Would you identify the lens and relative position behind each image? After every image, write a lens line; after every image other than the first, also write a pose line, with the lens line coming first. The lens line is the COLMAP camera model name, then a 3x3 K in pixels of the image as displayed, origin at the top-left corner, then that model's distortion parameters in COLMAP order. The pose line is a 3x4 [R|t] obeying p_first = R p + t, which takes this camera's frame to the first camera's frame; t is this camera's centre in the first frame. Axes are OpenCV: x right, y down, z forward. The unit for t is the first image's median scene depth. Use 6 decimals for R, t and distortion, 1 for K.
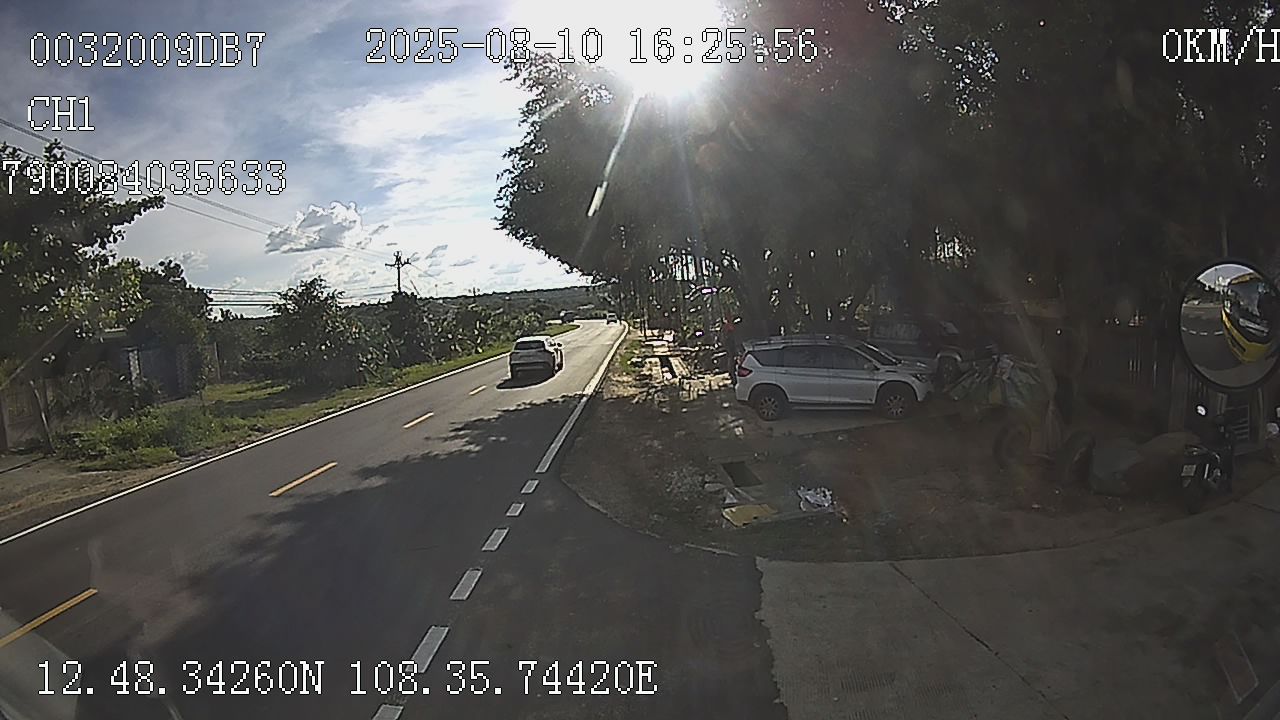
lens RADIAL K [[753.2, 0, 641.8], [0, 753.2, 340.6], [0, 0, 1]] dist [-0.154984, 0.000381]
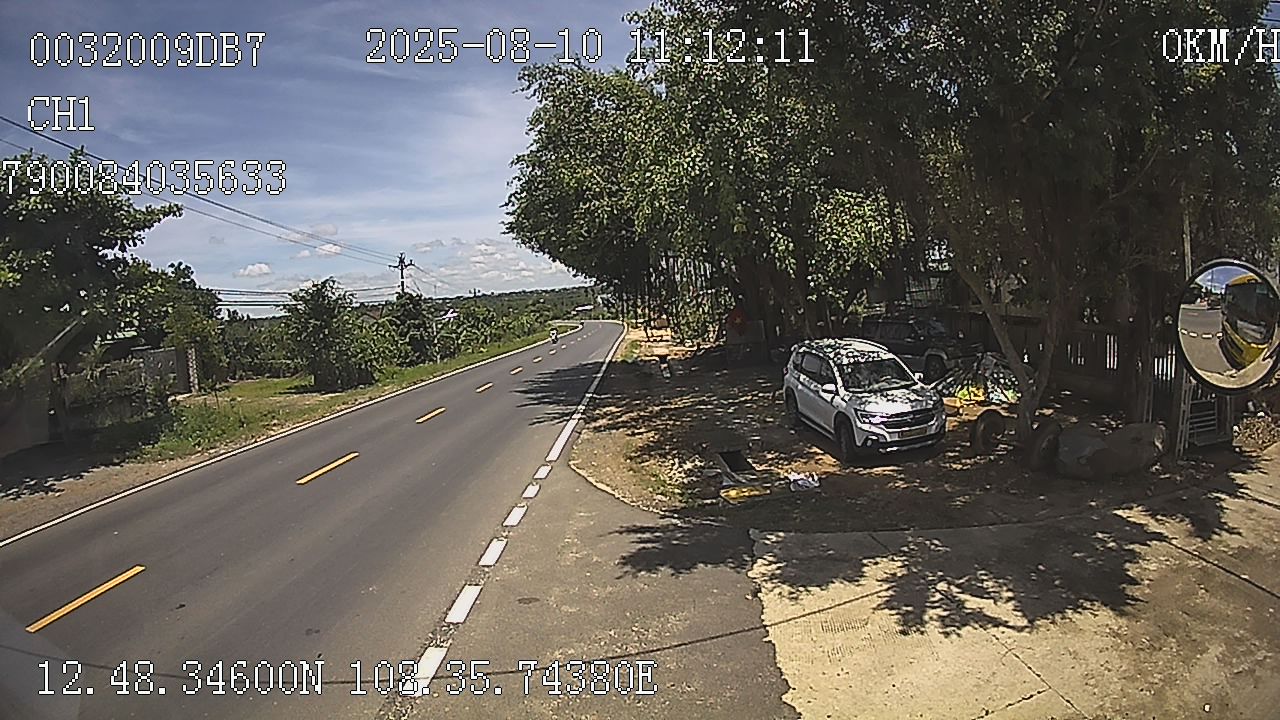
lens RADIAL K [[822.6, 0, 639.3], [0, 822.6, 342.8], [0, 0, 1]] dist [-0.190332, 0.004056]
pose [[0.999968, 0.000326, 0.008025, -0.013279], [-0.000297, 0.999994, -0.003511, 0.007903], [-0.008026, 0.003508, 0.999962, -0.133484]]
